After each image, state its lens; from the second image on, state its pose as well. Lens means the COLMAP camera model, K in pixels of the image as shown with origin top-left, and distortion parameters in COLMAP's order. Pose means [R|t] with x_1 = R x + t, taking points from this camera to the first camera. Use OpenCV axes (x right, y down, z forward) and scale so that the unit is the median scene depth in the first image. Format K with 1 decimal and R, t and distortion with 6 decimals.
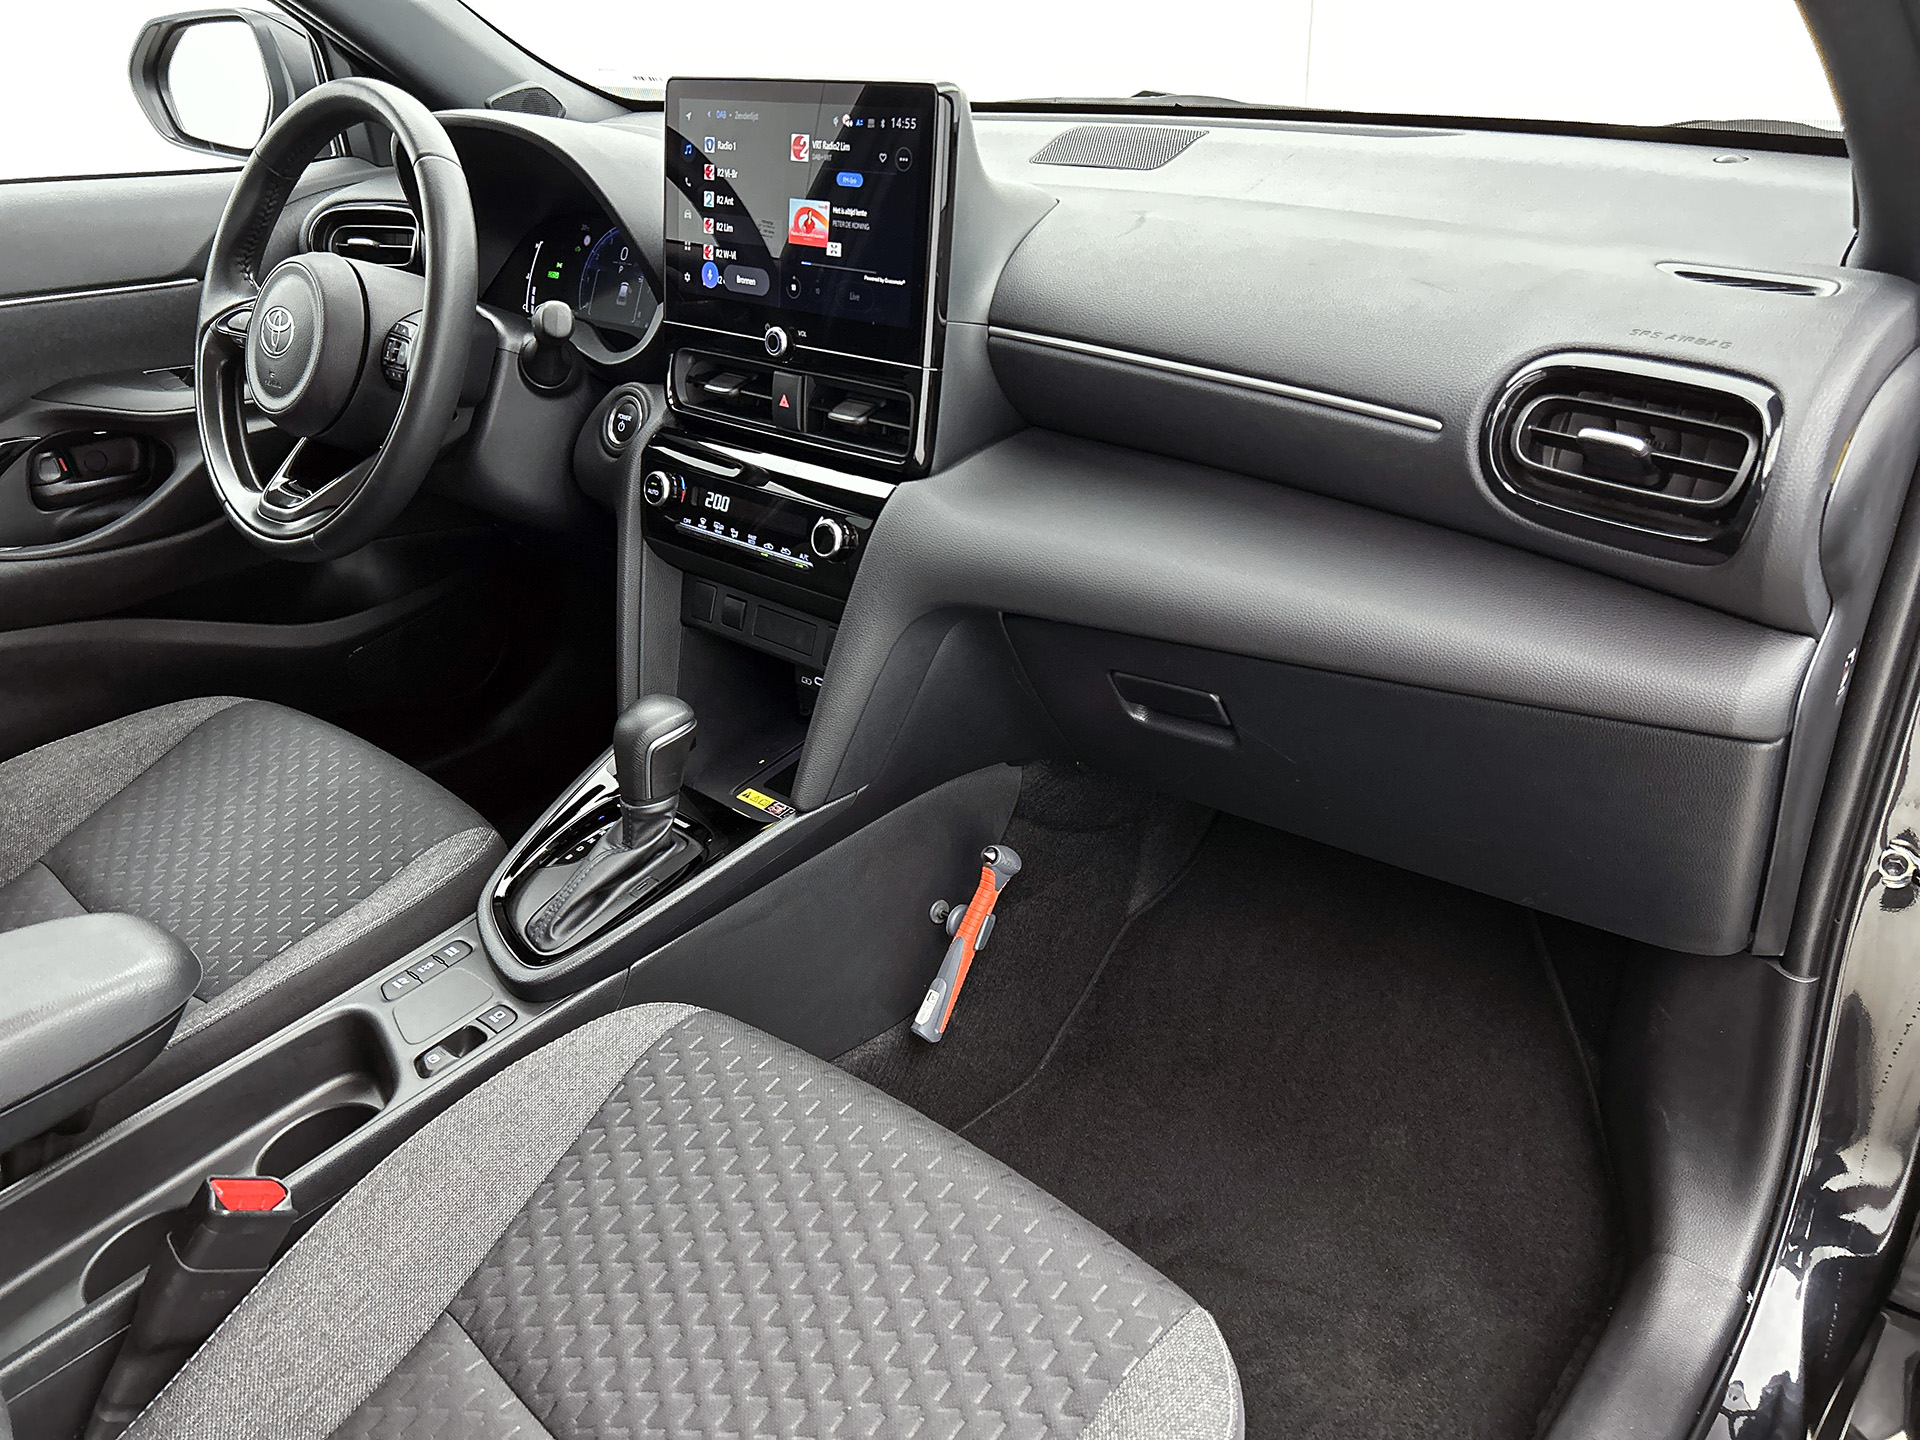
lens RADIAL K [[1505.7, 0, 960.0], [0, 1505.7, 720.0], [0, 0, 1]] dist [0.006115, -0.000675]
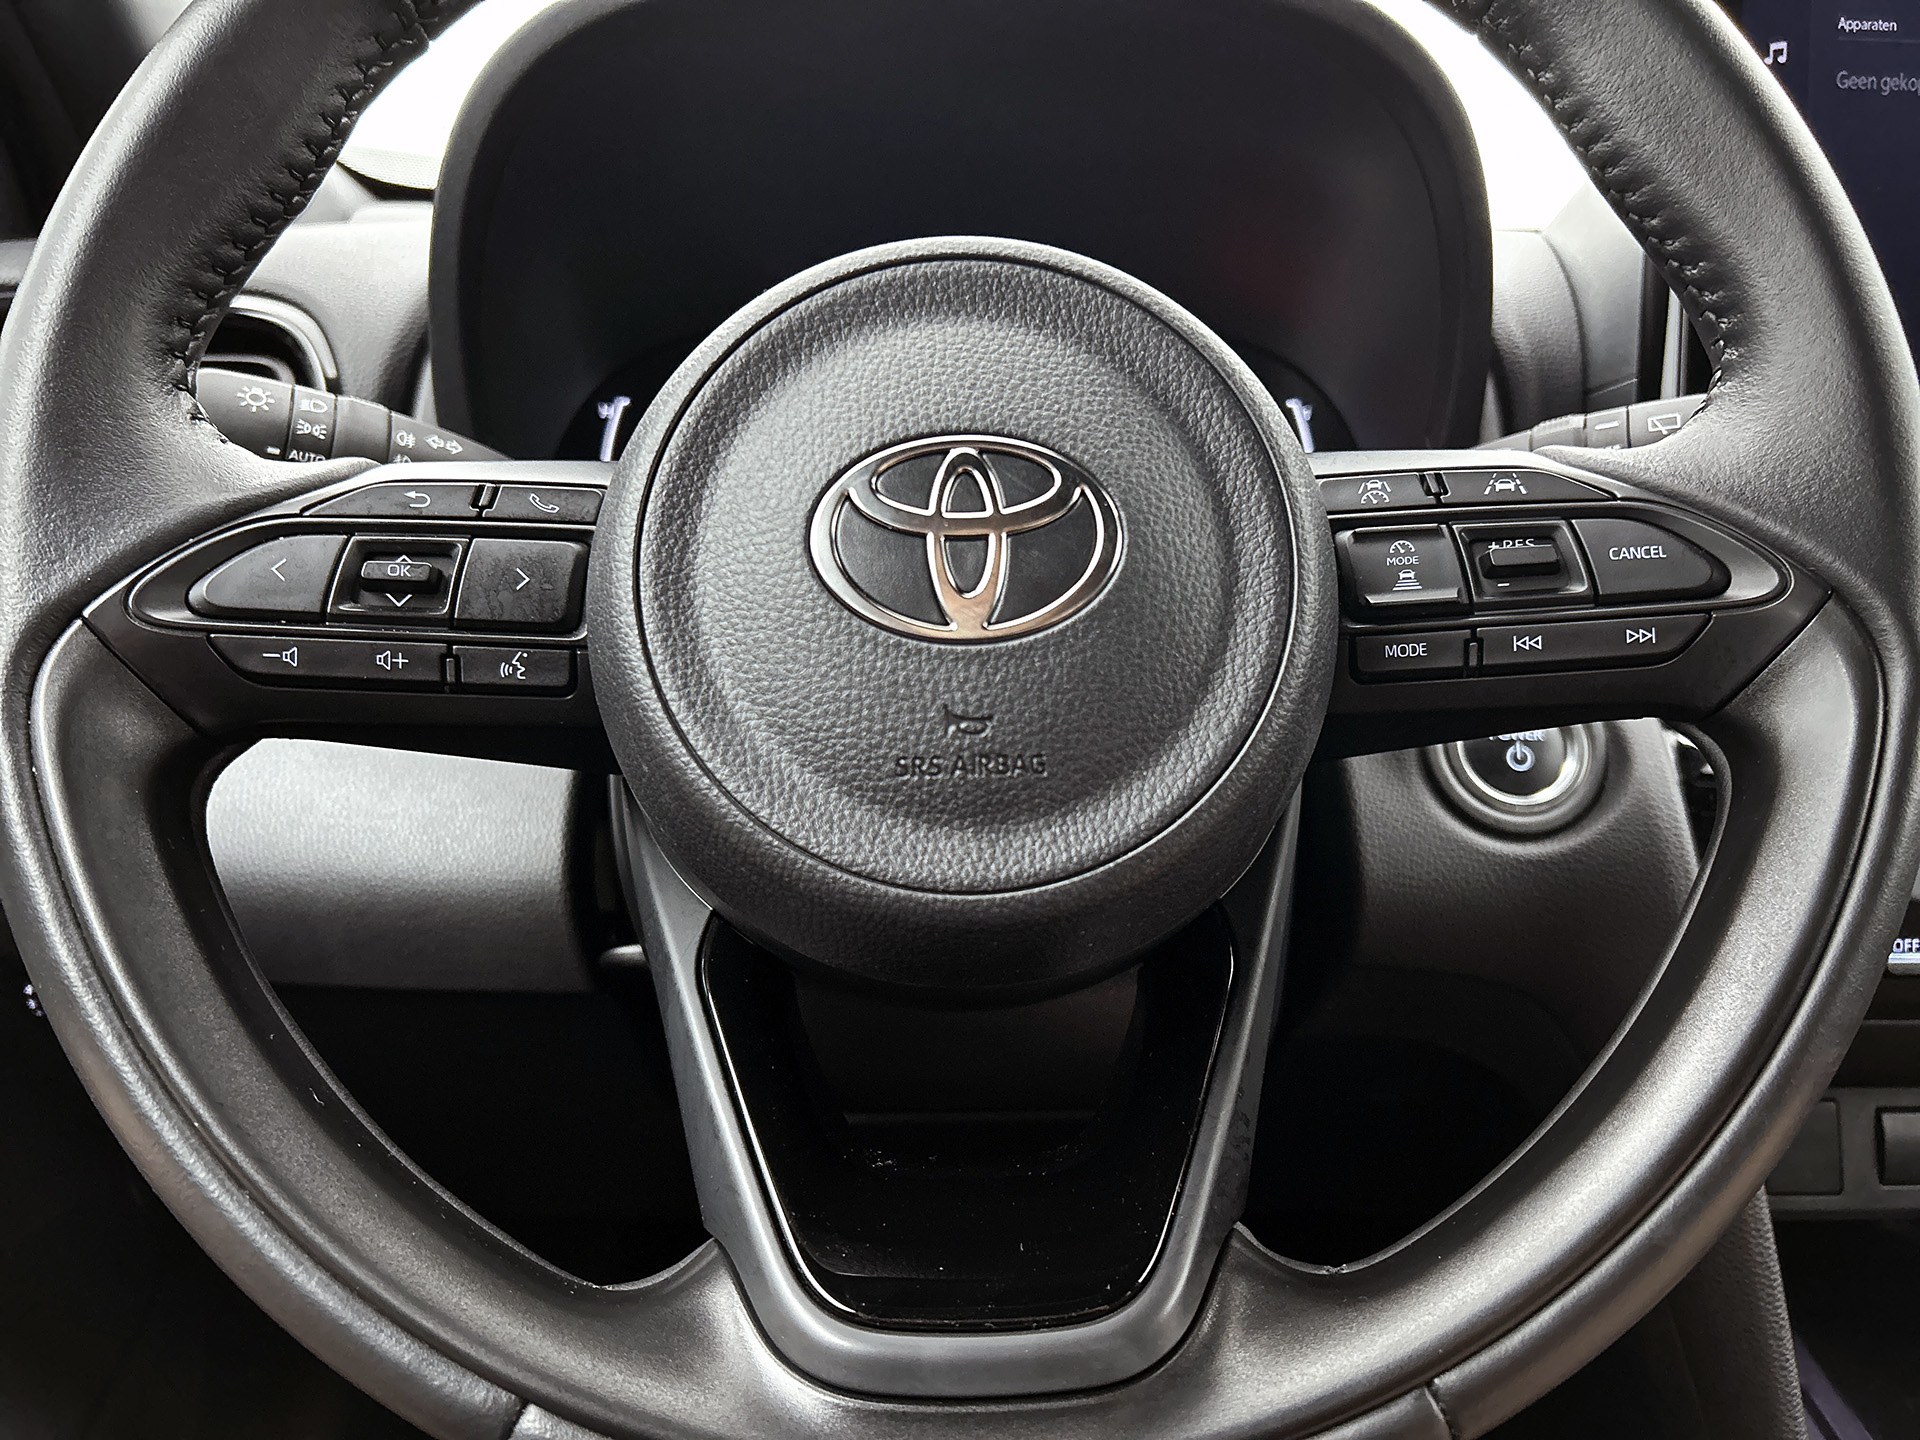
lens RADIAL K [[1505.7, 0, 960.0], [0, 1505.7, 720.0], [0, 0, 1]] dist [0.006115, -0.000675]
pose [[0.720912, -0.115041, 0.683412, -0.684281], [0.275462, 0.952448, -0.130248, -0.226983], [-0.635930, 0.282151, 0.718320, 0.948523]]
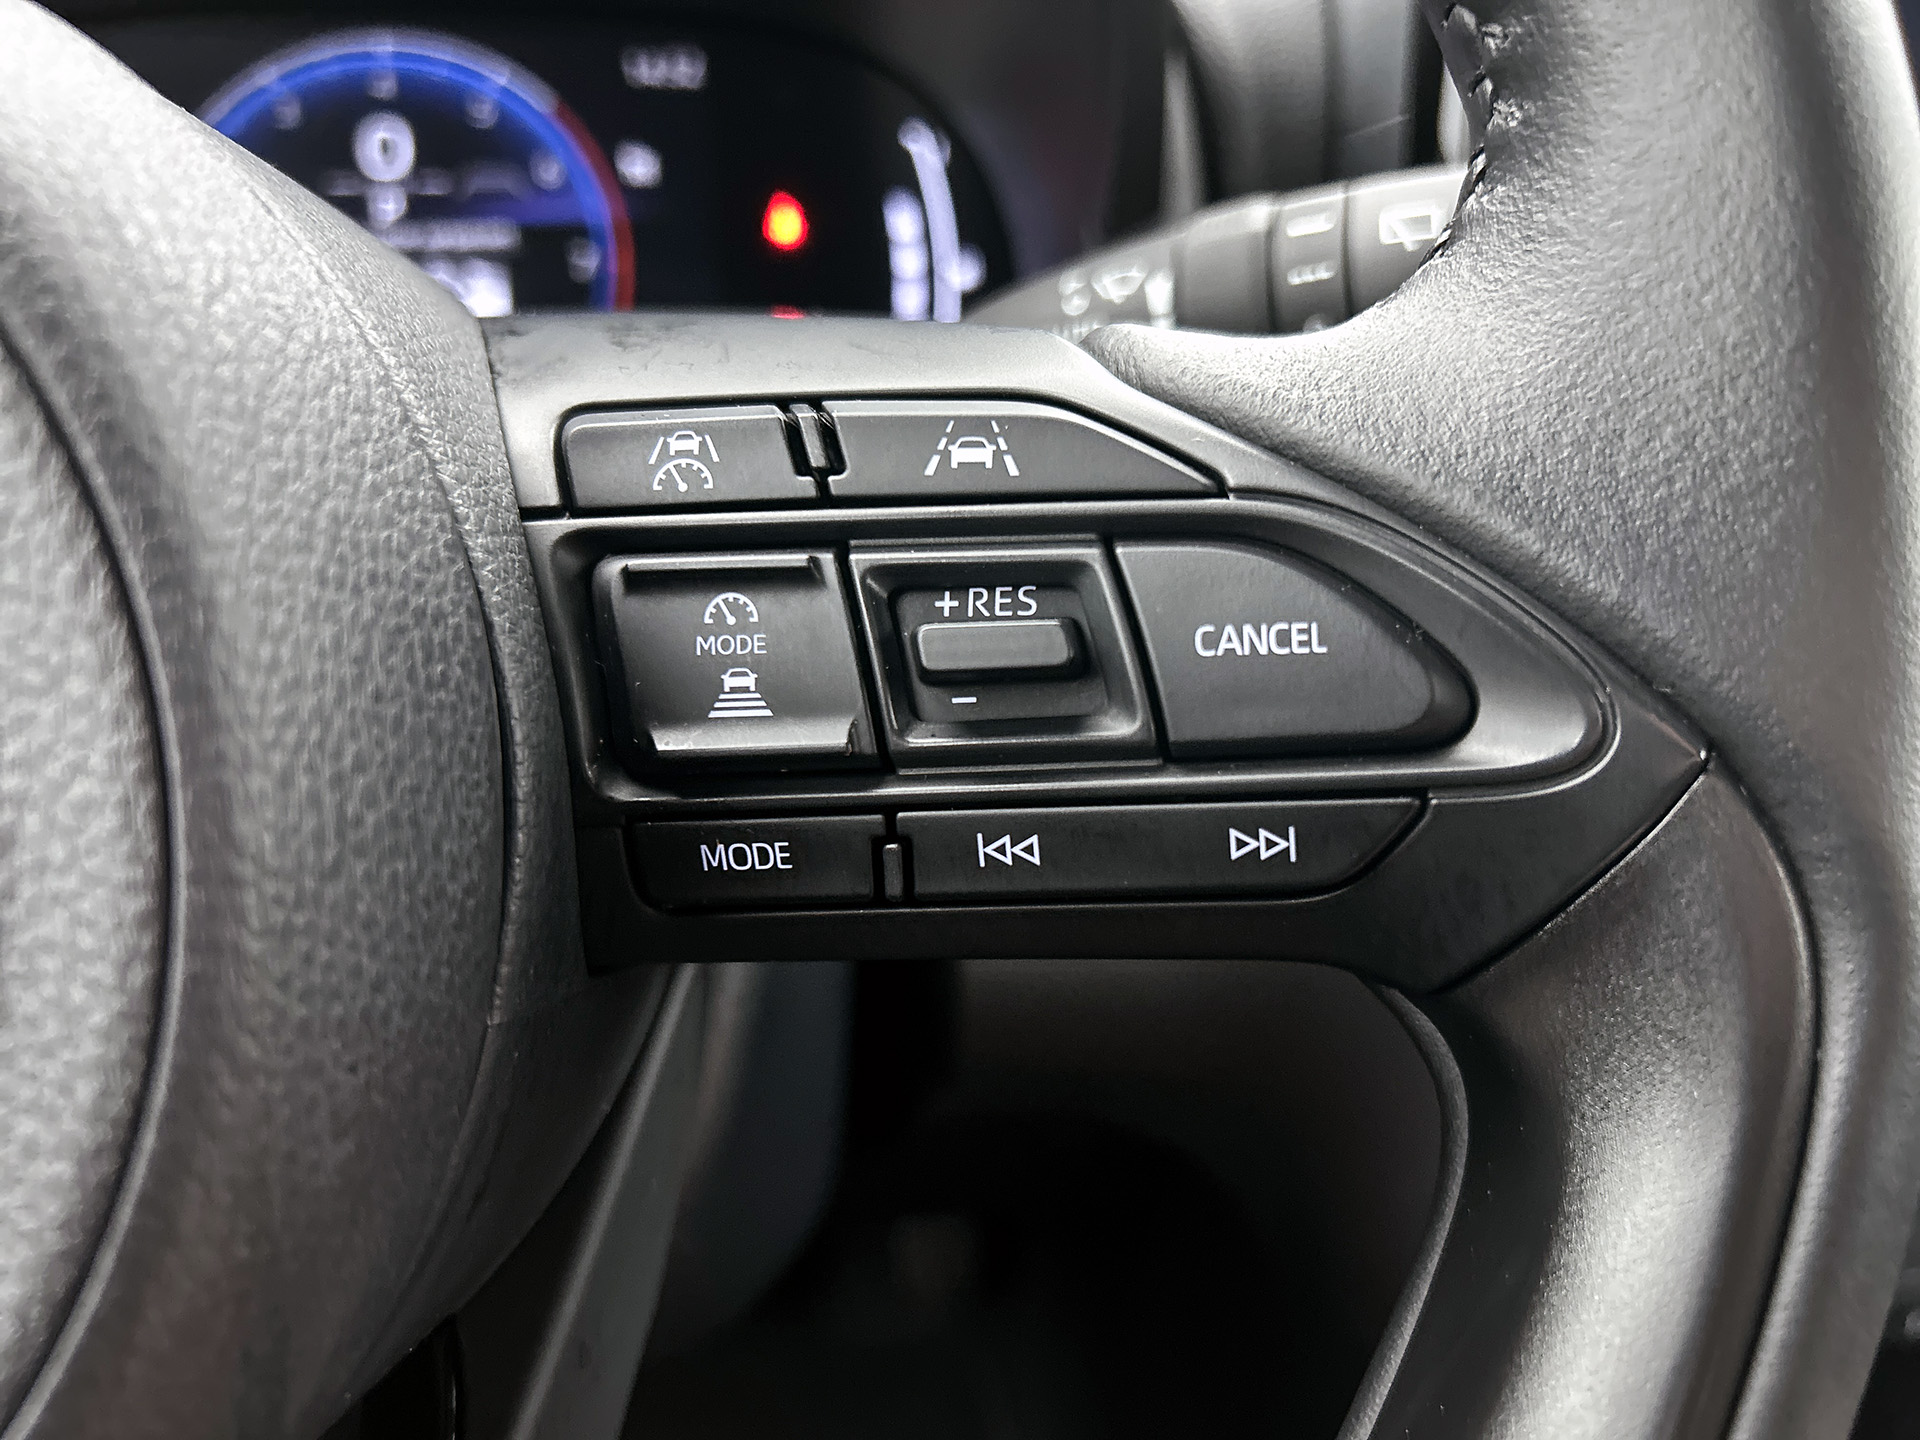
lens RADIAL K [[1613.6, 0, 960.0], [0, 1613.6, 720.0], [0, 0, 1]] dist [0.009173, -0.063597]
pose [[0.659526, -0.265425, 0.703260, -0.500334], [0.311446, 0.947989, 0.065713, -0.267804], [-0.684125, 0.175688, 0.707889, 0.991282]]
